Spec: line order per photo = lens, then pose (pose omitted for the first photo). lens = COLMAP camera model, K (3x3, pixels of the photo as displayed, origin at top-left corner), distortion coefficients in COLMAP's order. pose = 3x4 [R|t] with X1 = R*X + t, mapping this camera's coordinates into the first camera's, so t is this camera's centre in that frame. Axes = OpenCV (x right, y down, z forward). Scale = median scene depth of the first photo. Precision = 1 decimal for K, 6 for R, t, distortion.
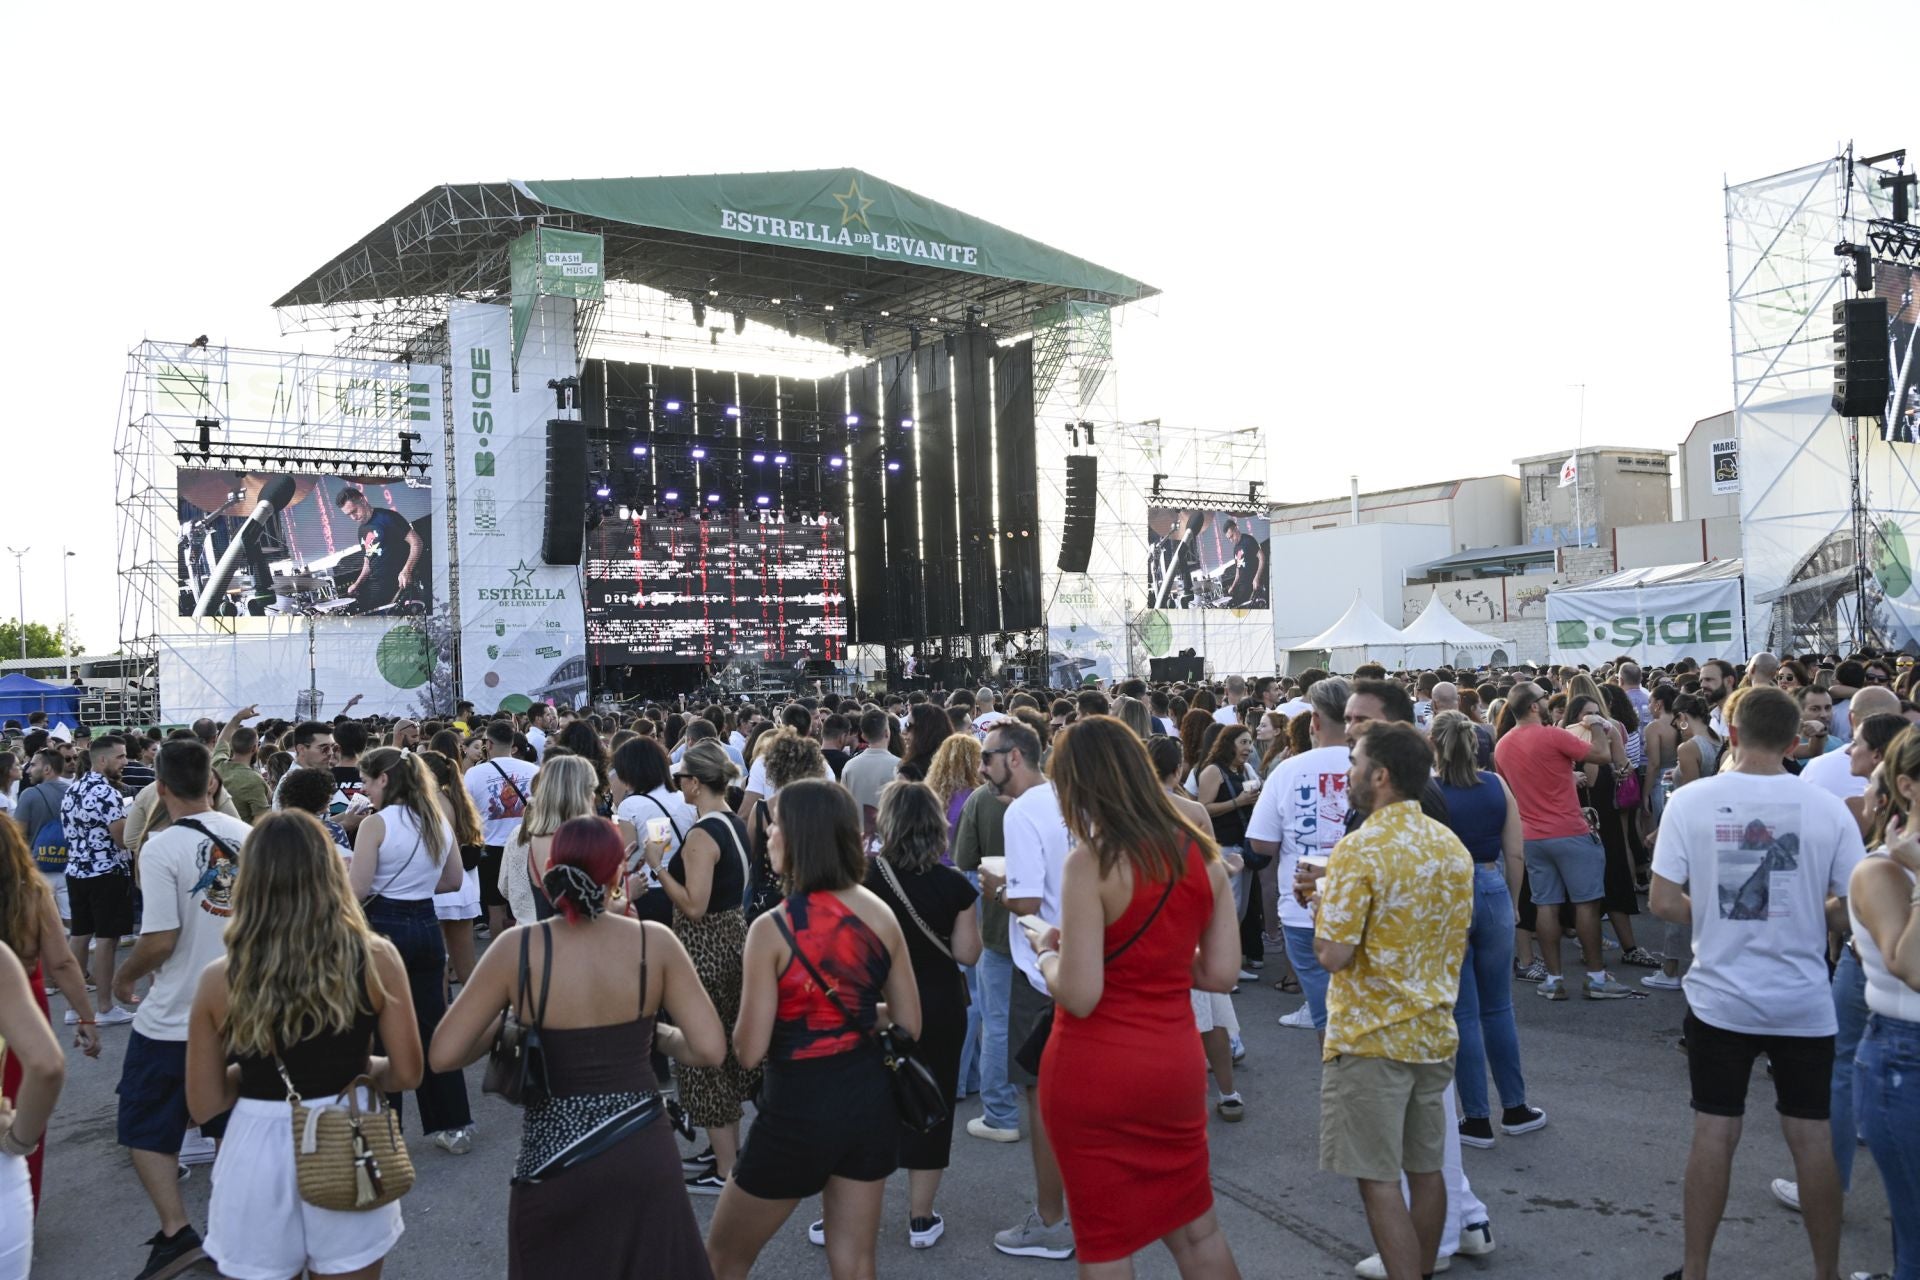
lens RADIAL K [[1784.4, 0, 969.5], [0, 1784.4, 655.0], [0, 0, 1]] dist [-0.003366, 0.000000]
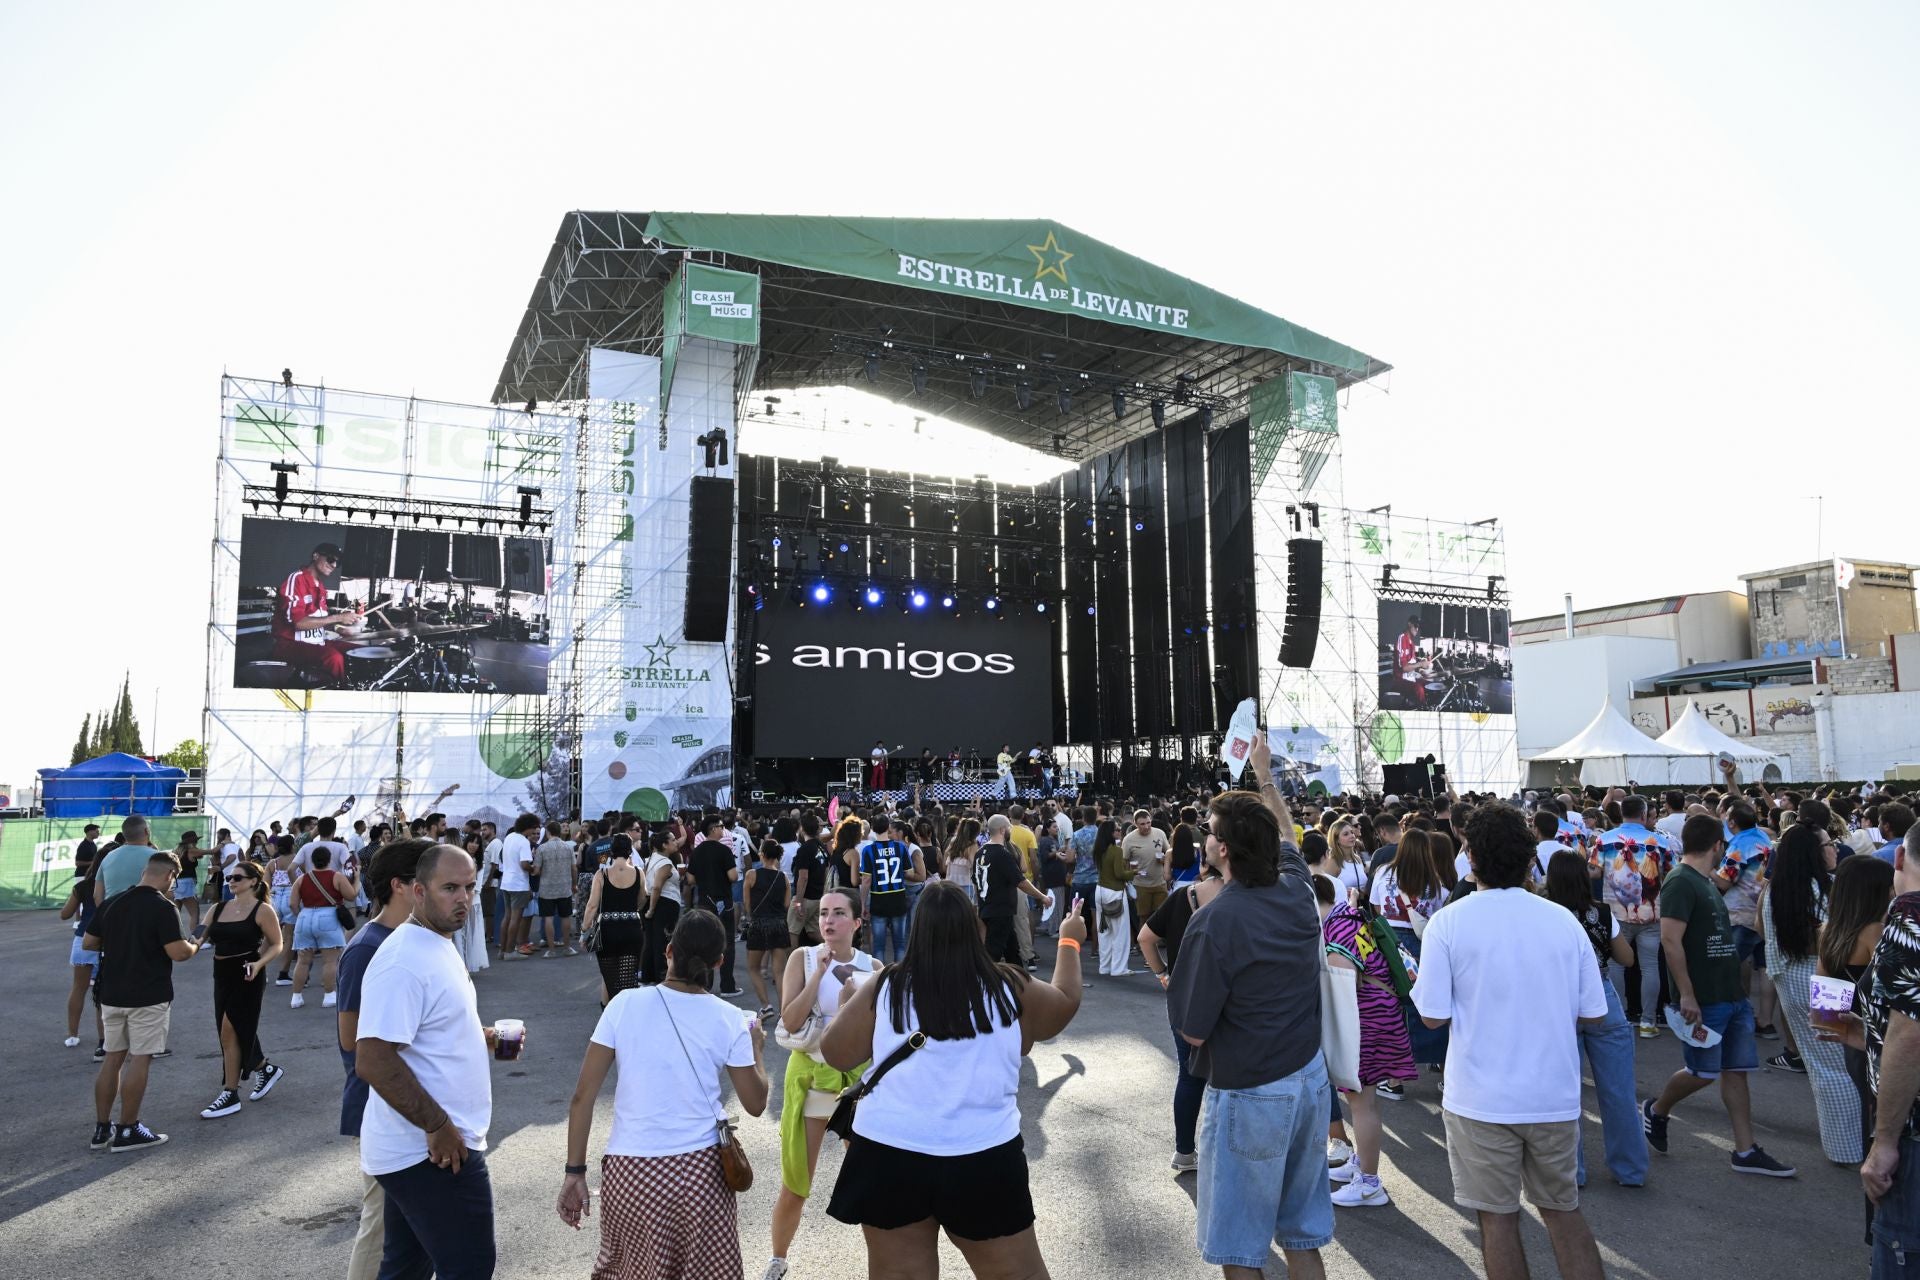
lens RADIAL K [[1284.4, 0, 964.4], [0, 1284.4, 644.9], [0, 0, 1]] dist [-0.010684, 0.012498]
pose [[0.983771, 0.002874, -0.179403, 0.009965], [-0.019615, 0.995601, -0.091613, 0.005778], [0.178351, 0.093645, 0.979501, 0.350576]]
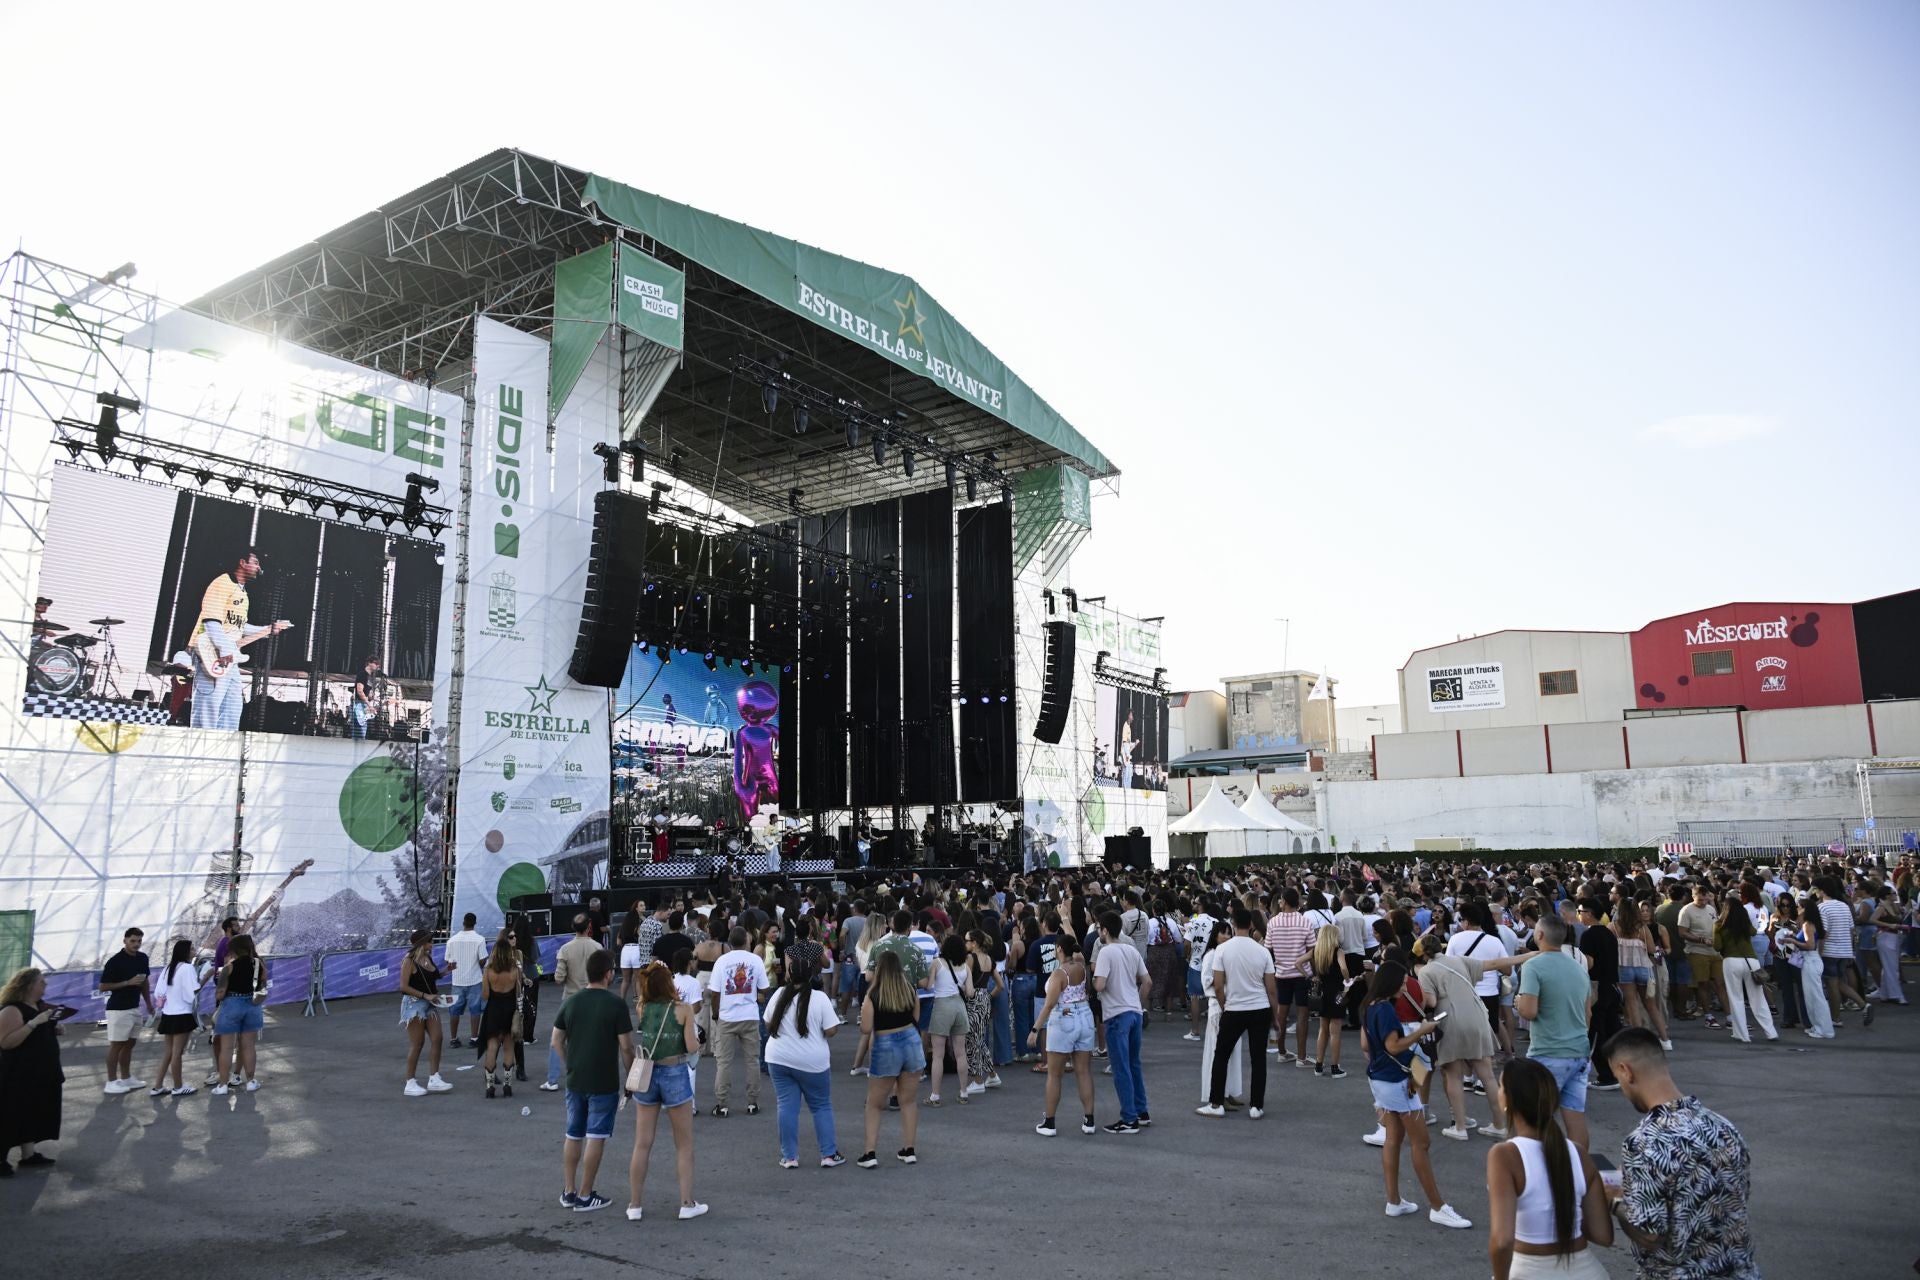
lens RADIAL K [[1280.9, 0, 972.1], [0, 1280.9, 642.5], [0, 0, 1]] dist [-0.001006, -0.007574]
pose [[0.939740, 0.077459, 0.332998, -0.226836], [-0.026529, 0.987581, -0.154855, 0.008189], [-0.340858, 0.136689, 0.930125, 0.393655]]
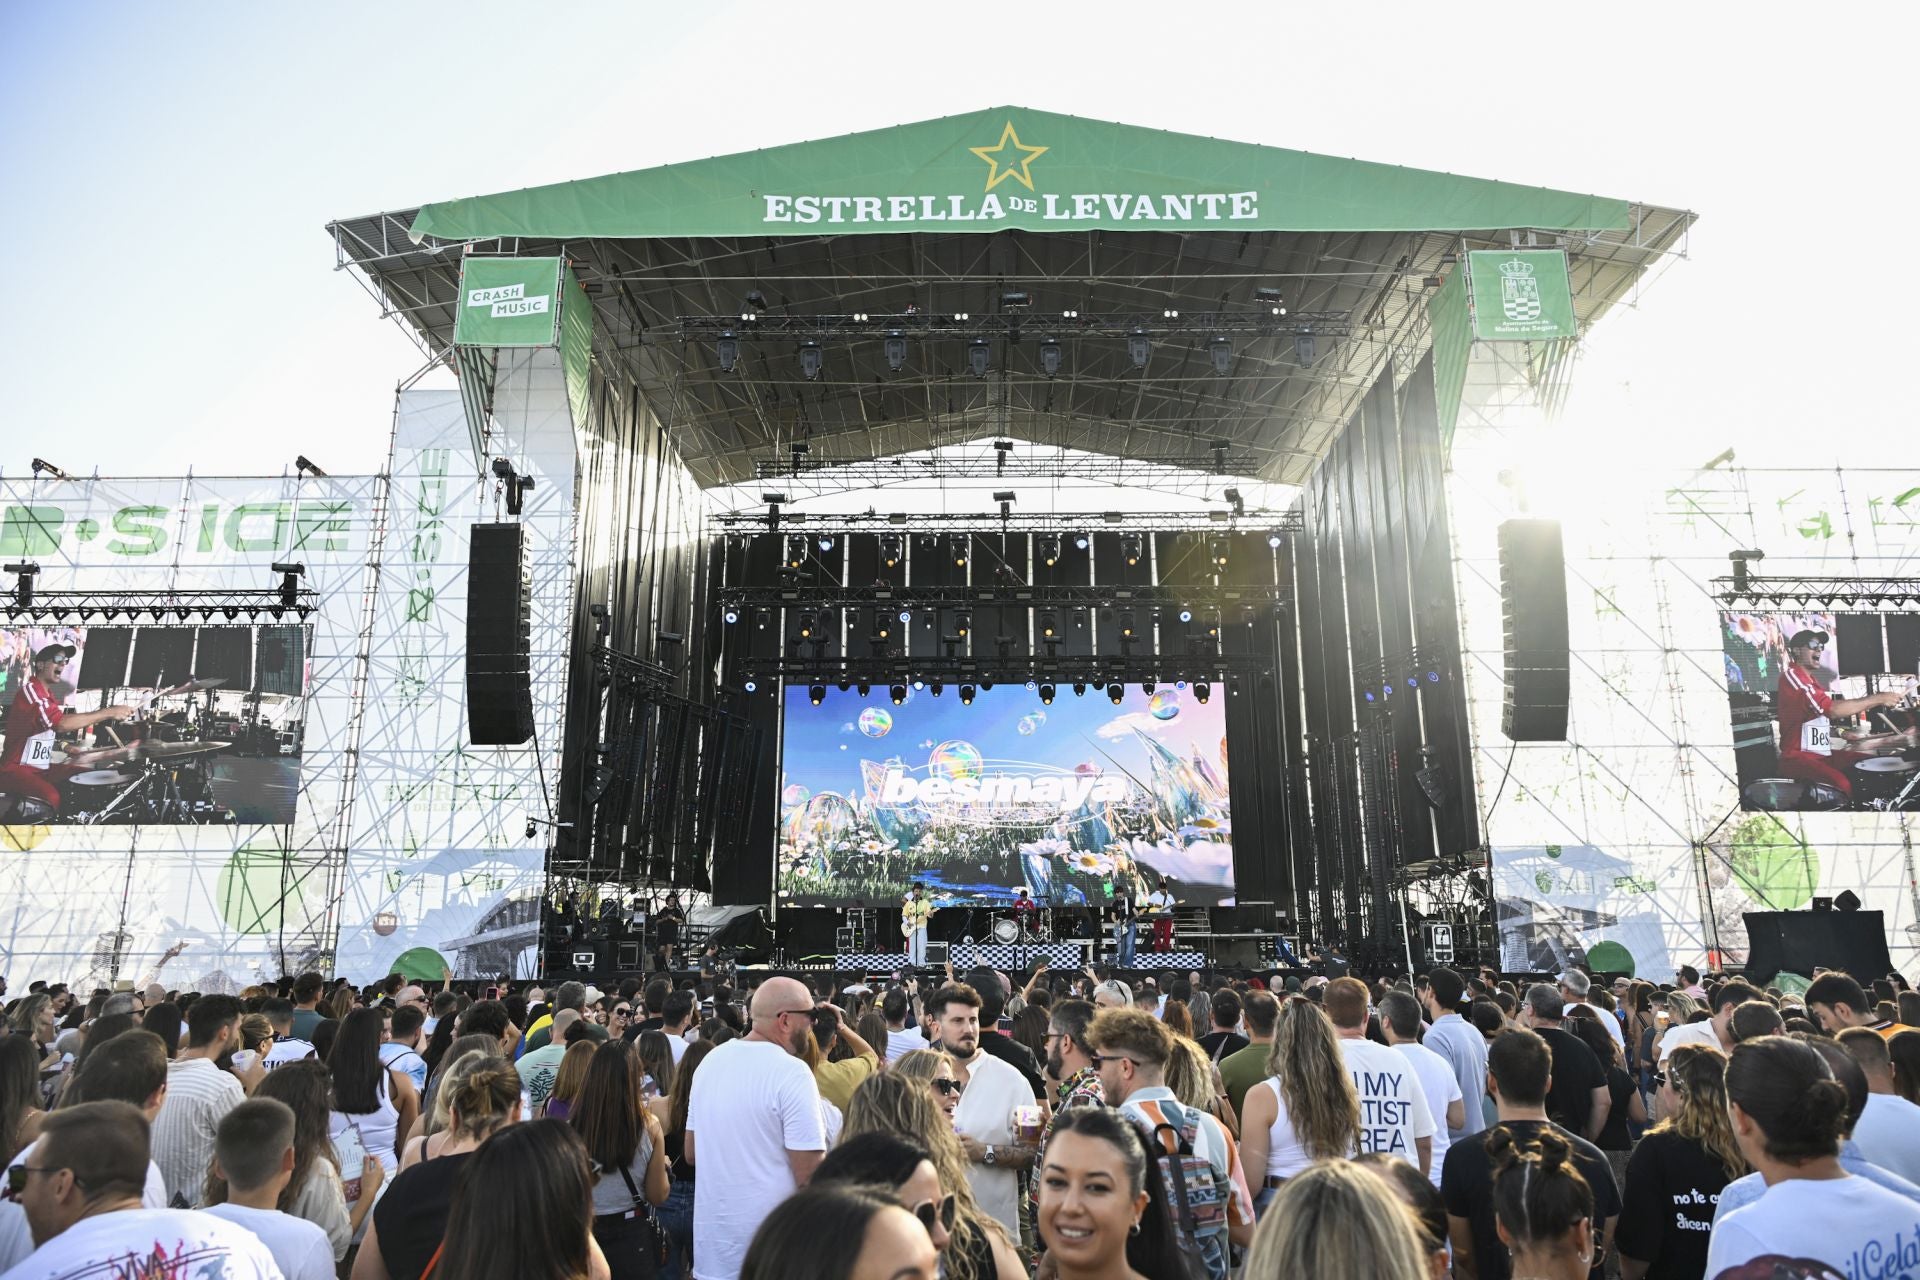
lens RADIAL K [[1284.4, 0, 956.3], [0, 1284.4, 636.4], [0, 0, 1]] dist [-0.010684, 0.012498]
pose [[0.789384, -0.111366, -0.603713, 0.164823], [-0.015173, 0.979568, -0.200539, 0.001389], [0.613712, 0.167462, 0.771566, 0.640759]]
